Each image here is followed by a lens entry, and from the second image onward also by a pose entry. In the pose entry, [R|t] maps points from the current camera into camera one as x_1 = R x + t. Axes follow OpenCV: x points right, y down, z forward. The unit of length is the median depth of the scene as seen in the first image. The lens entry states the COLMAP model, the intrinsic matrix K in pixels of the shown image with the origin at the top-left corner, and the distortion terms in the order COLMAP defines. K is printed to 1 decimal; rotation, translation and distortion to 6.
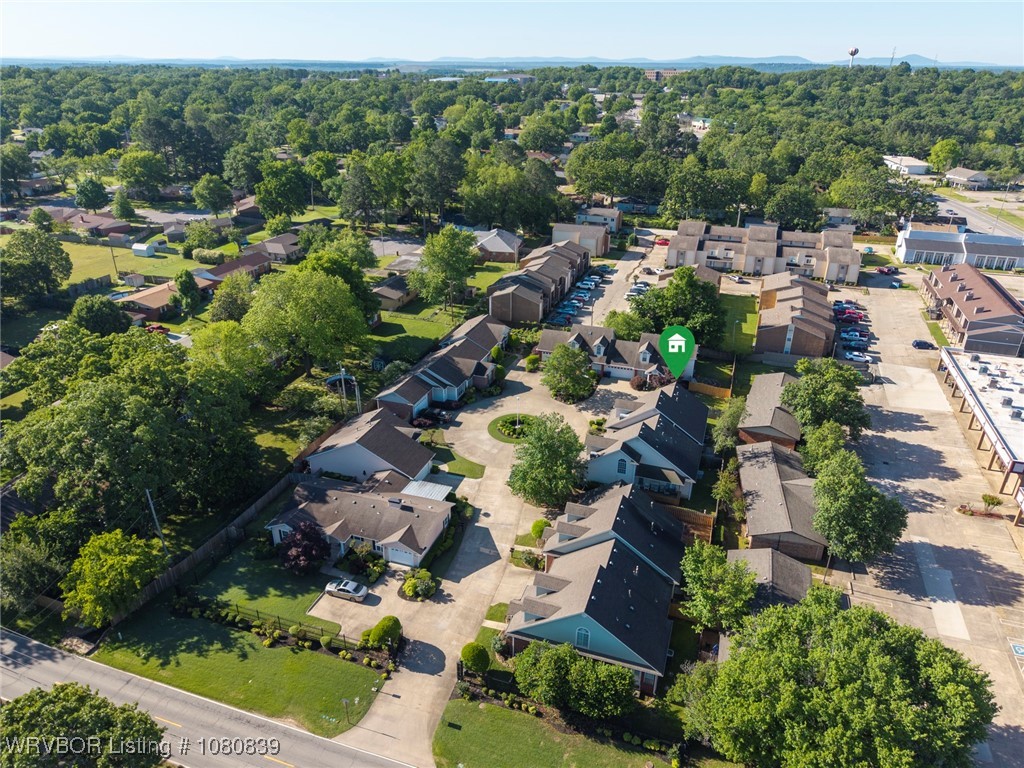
lens RADIAL K [[678.5, 0, 512.0], [0, 678.5, 384.0], [0, 0, 1]] dist [0.074801, -0.075425]
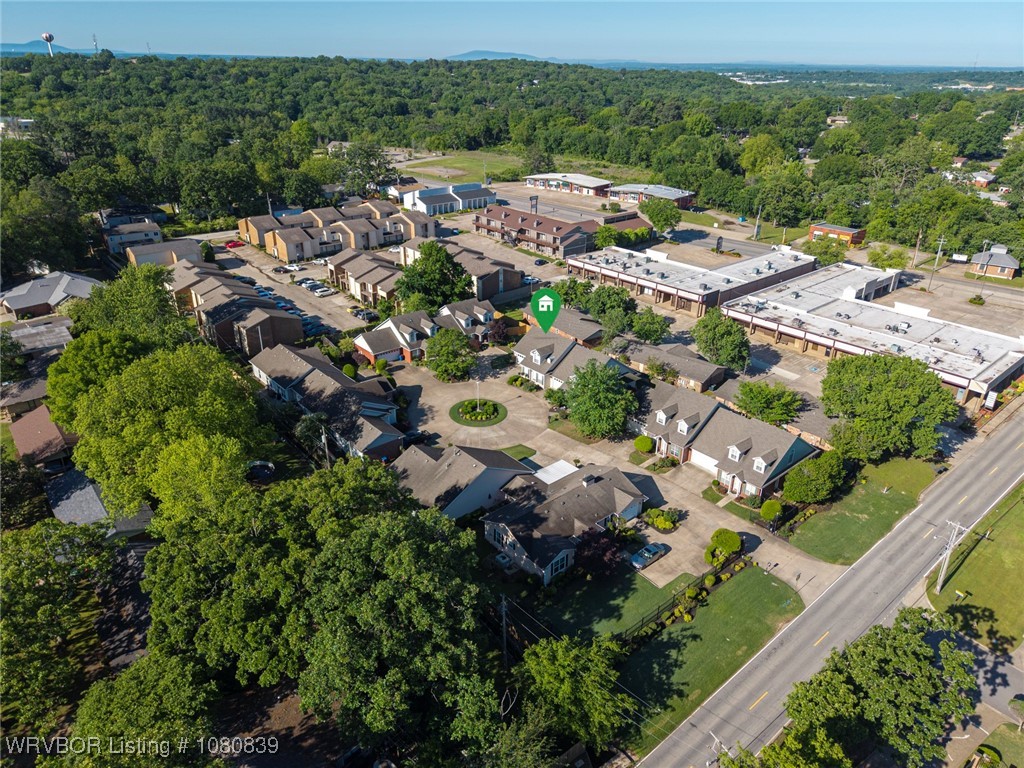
lens RADIAL K [[678.5, 0, 512.0], [0, 678.5, 384.0], [0, 0, 1]] dist [0.074801, -0.075425]
pose [[0.506018, -0.370680, 0.778808, -1.056837], [0.357278, 0.911915, 0.201898, -0.230700], [-0.785047, 0.176087, 0.593882, 0.474234]]
